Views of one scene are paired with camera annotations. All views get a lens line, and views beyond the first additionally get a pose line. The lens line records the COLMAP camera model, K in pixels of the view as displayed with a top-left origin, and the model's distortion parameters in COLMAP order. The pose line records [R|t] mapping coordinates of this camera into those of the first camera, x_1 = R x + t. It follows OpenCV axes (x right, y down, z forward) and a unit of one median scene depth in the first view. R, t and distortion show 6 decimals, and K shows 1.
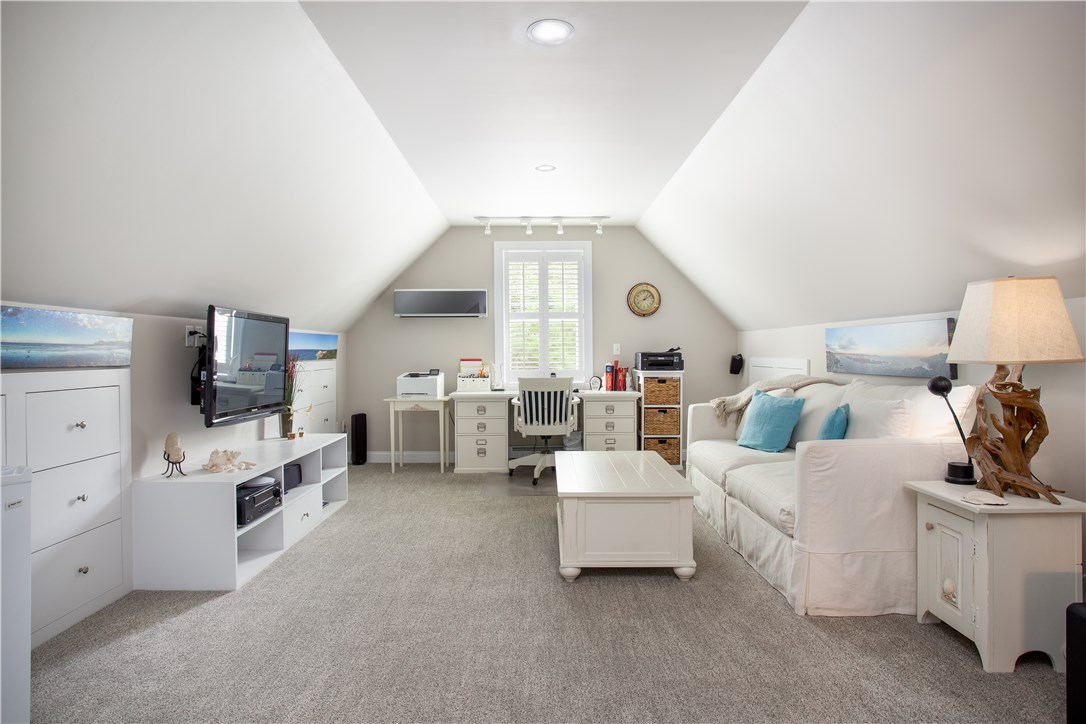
lens RADIAL K [[630.2, 0, 543.0], [0, 630.2, 362.0], [0, 0, 1]] dist [-0.022006, 0.000375]
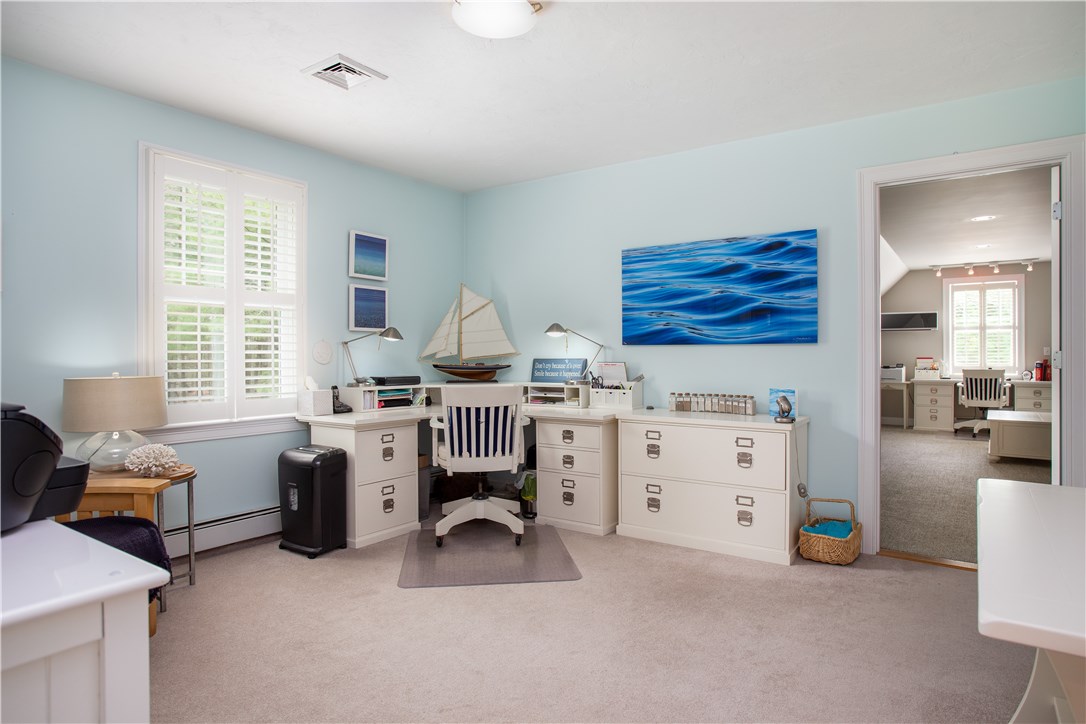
lens RADIAL K [[630.2, 0, 543.0], [0, 630.2, 362.0], [0, 0, 1]] dist [-0.022006, 0.000375]
pose [[0.814203, 0.006424, -0.580544, 0.011663], [-0.009909, 0.999947, -0.002833, 0.020434], [0.580495, 0.008059, 0.814224, -0.814961]]
